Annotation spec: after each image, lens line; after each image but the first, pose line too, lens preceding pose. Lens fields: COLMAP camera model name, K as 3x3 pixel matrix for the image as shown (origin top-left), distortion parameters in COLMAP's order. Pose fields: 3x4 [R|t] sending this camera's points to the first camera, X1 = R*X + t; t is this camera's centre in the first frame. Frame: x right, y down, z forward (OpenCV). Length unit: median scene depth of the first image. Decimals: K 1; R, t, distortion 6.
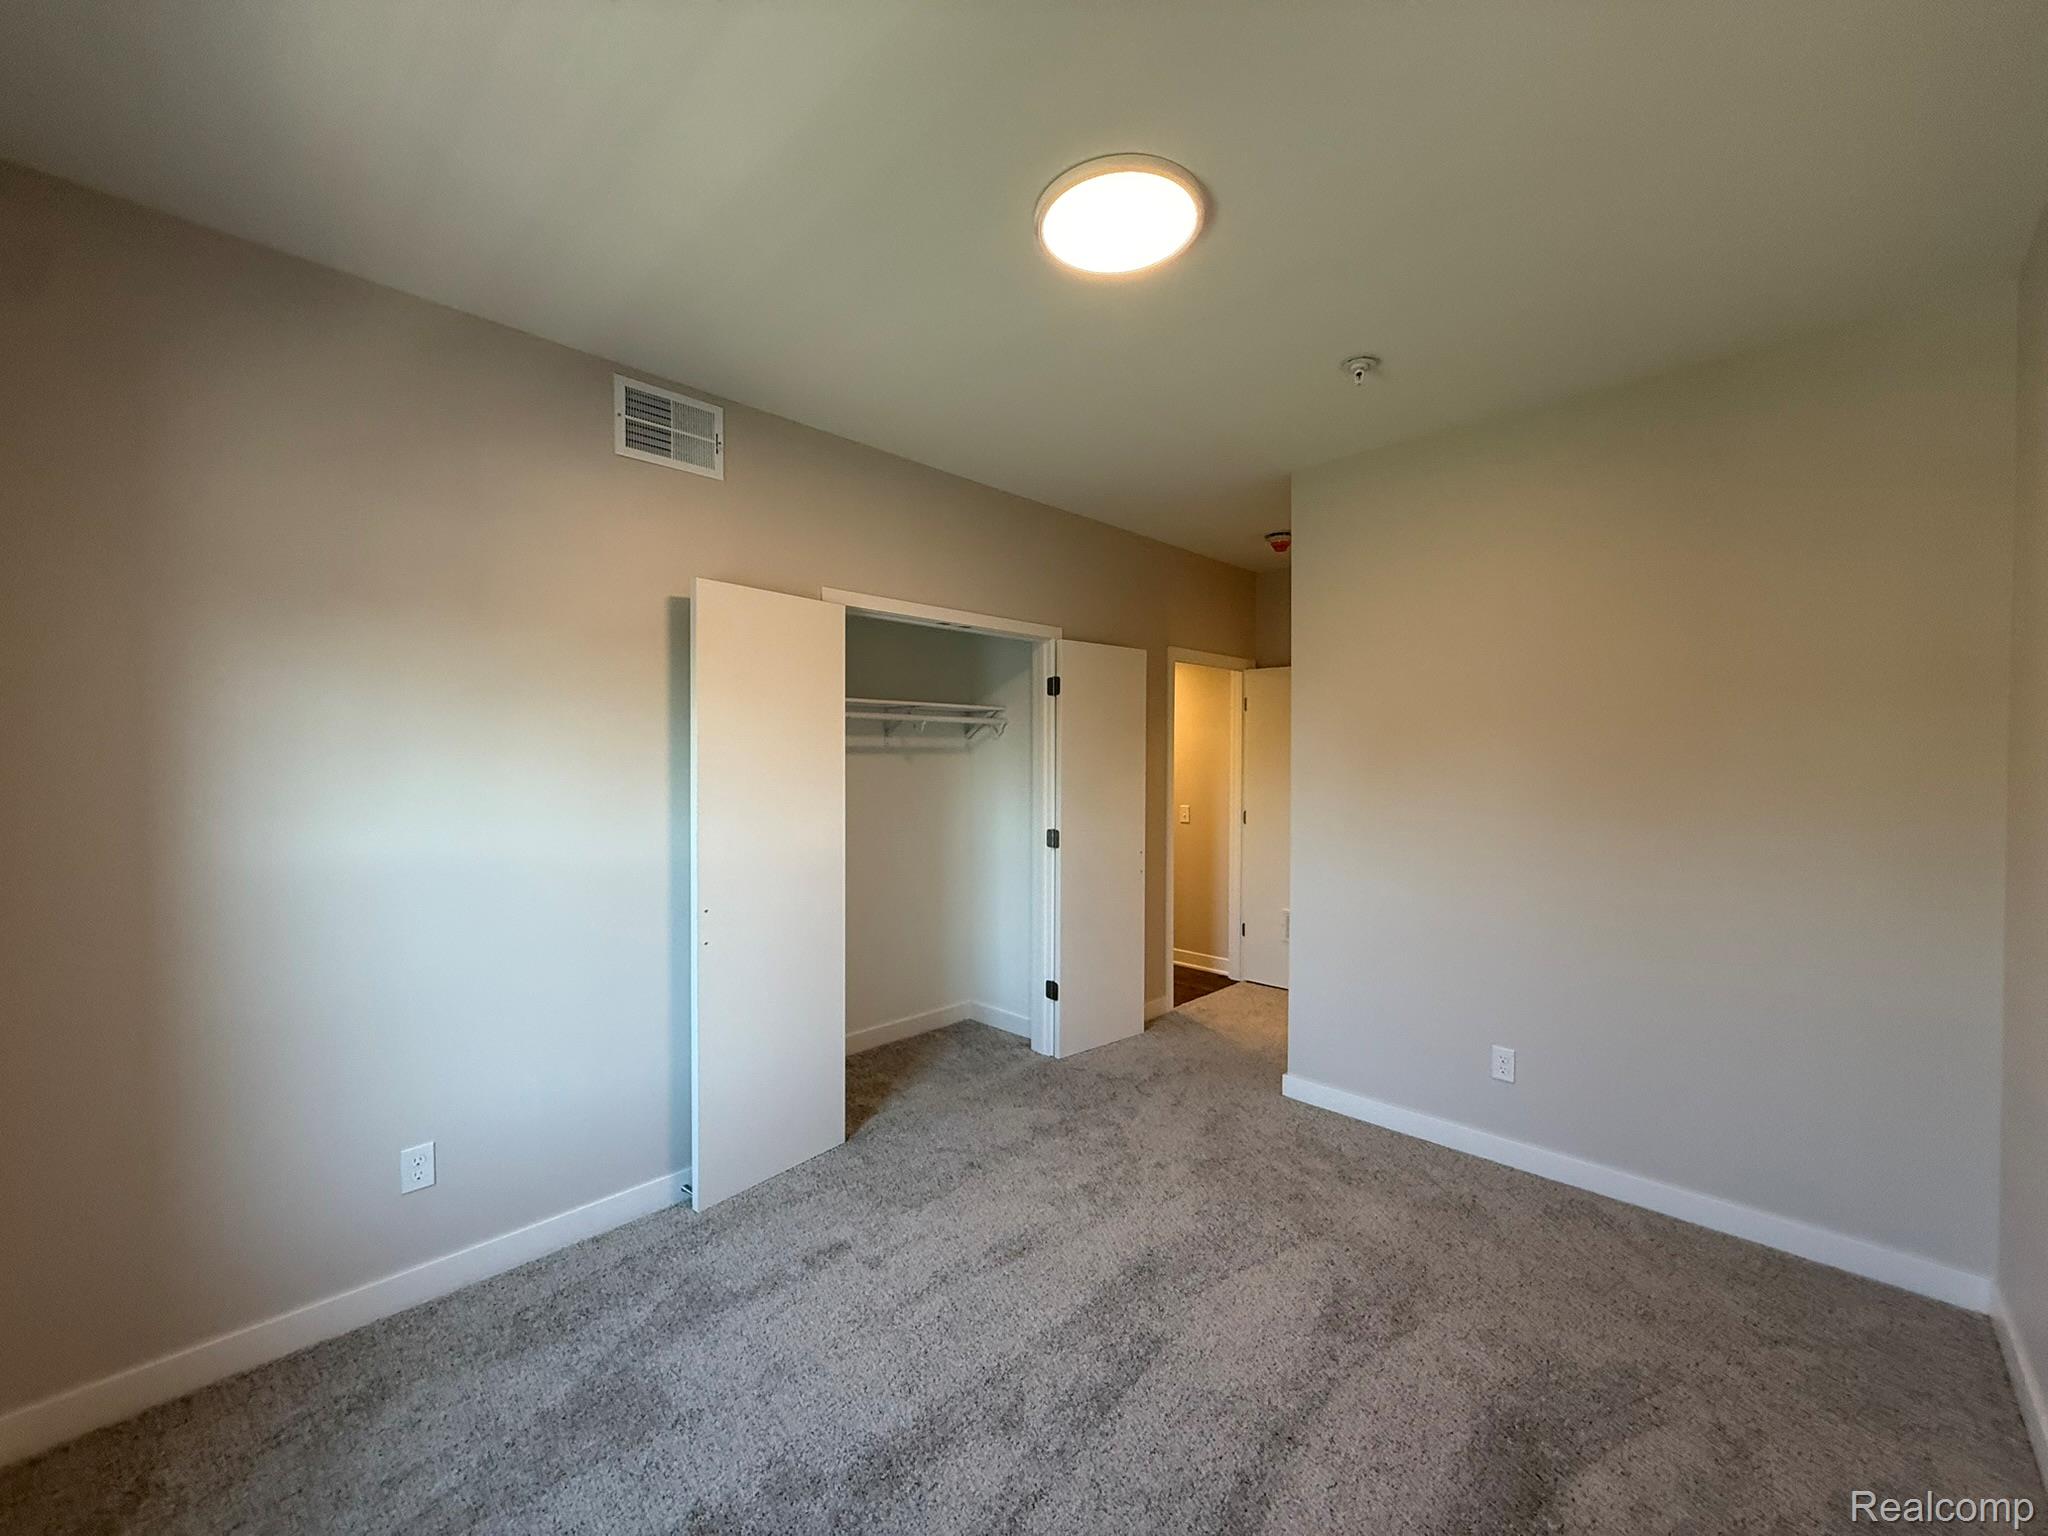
lens RADIAL K [[819.1, 0, 1018.3], [0, 819.1, 762.1], [0, 0, 1]] dist [-0.000390, 0.000591]
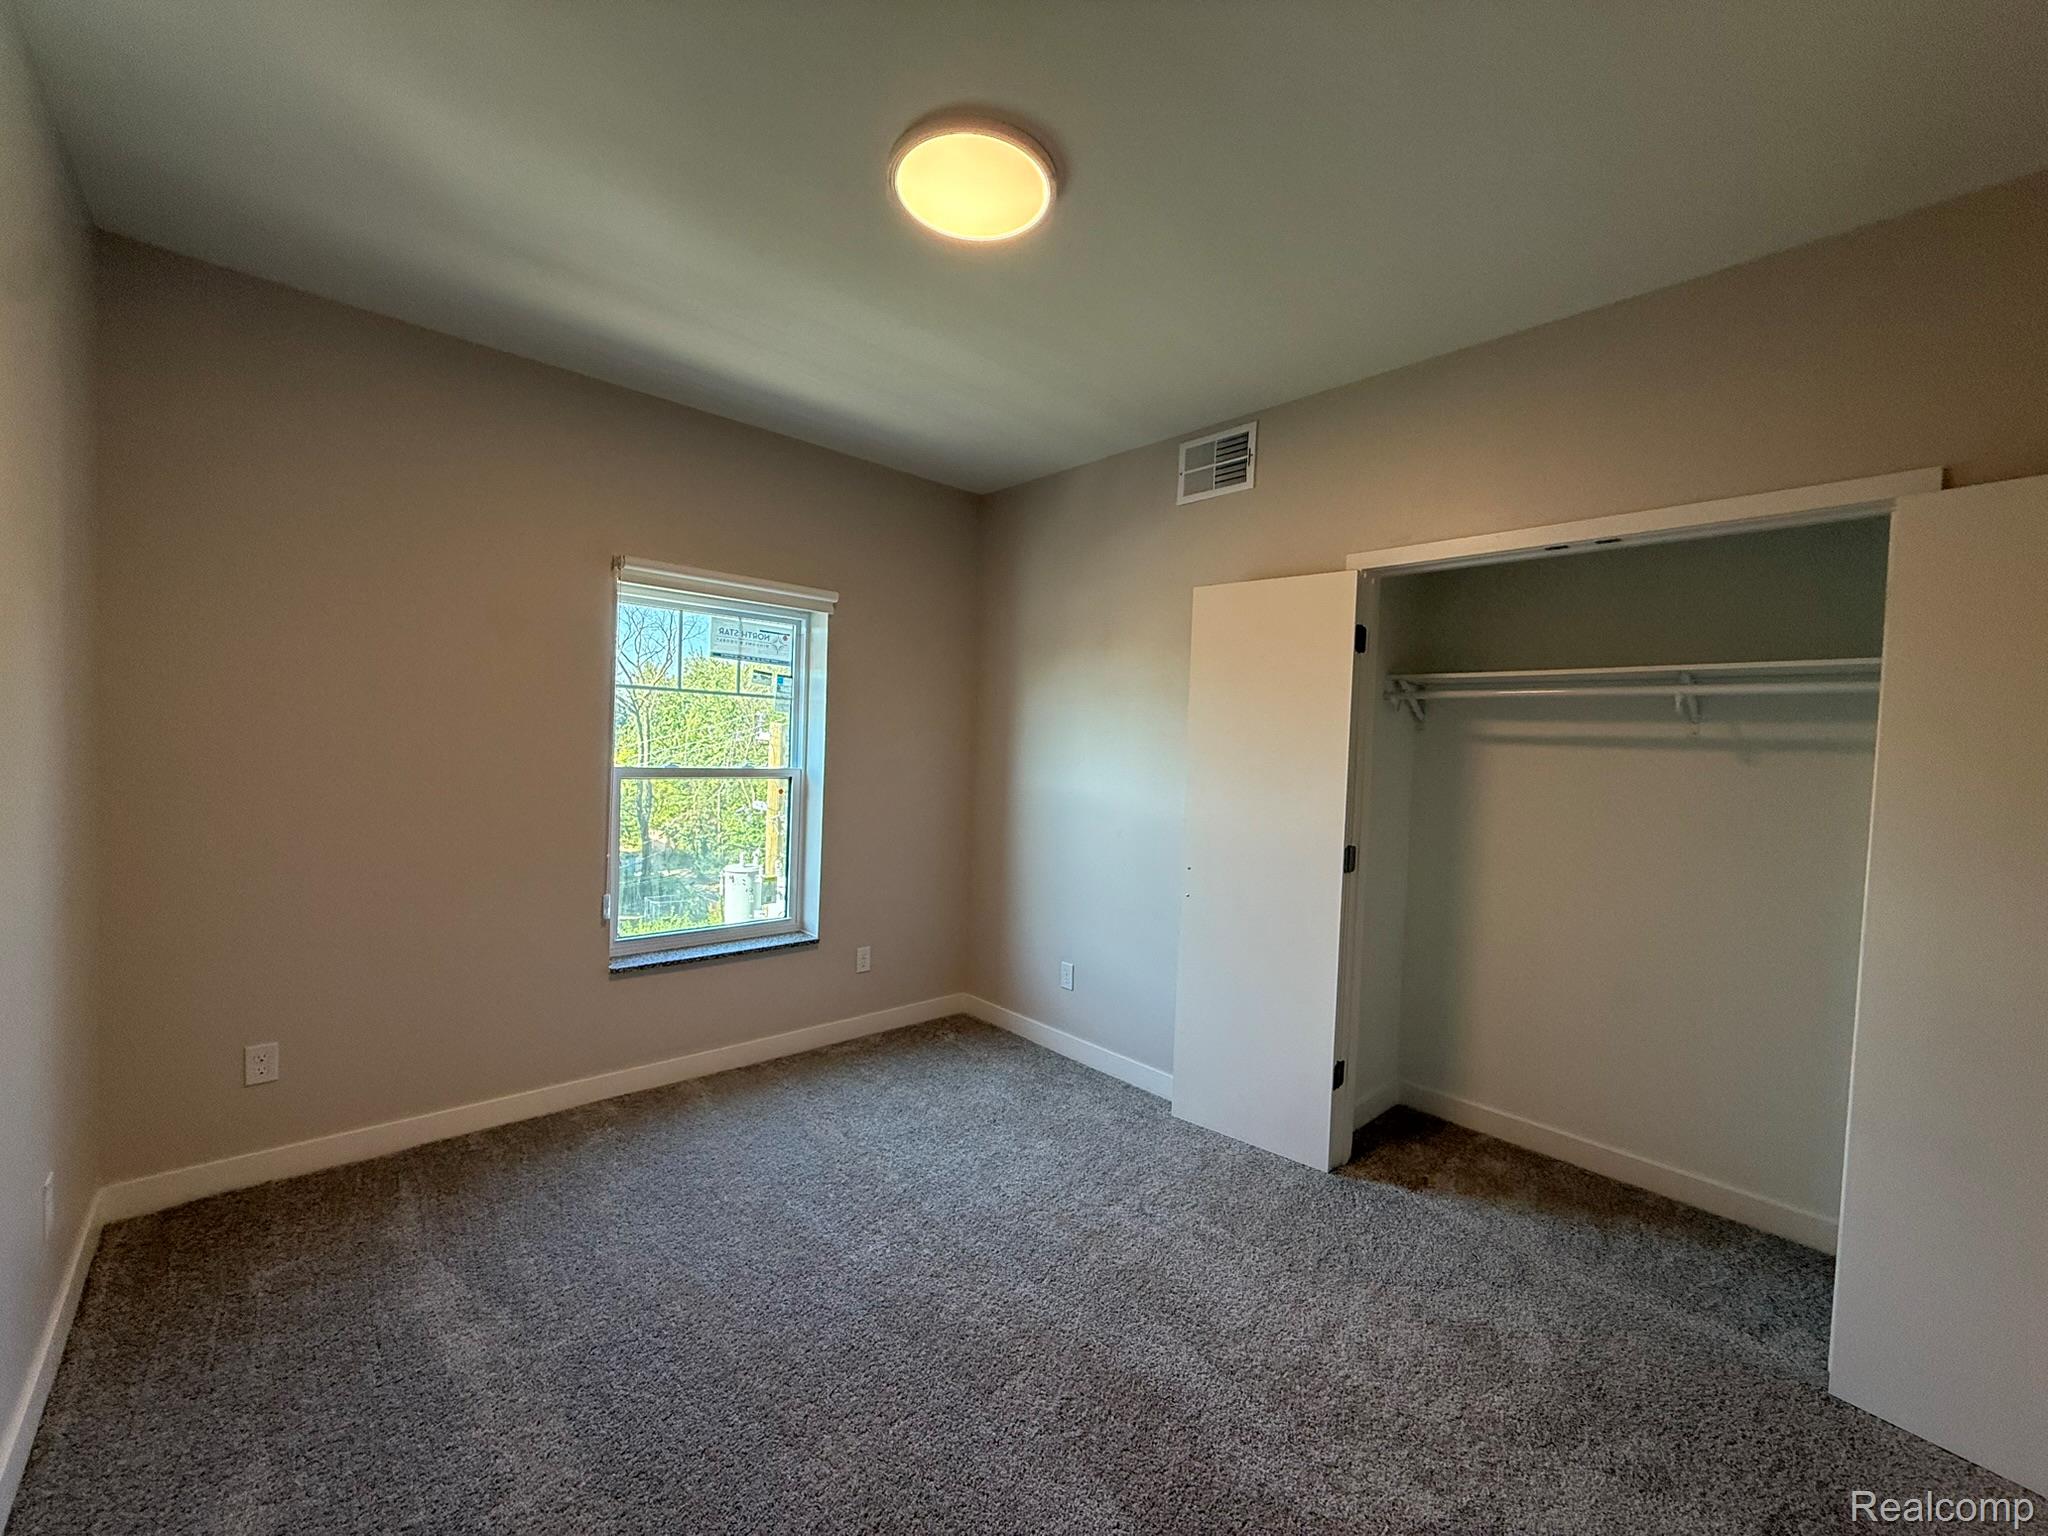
lens RADIAL K [[819.1, 0, 1017.1], [0, 819.1, 767.0], [0, 0, 1]] dist [-0.000390, 0.000591]
pose [[-0.062308, 0.030162, -0.997601, 0.642906], [-0.037411, 0.998770, 0.032534, 0.003347], [0.997356, 0.039348, -0.061103, 0.649782]]
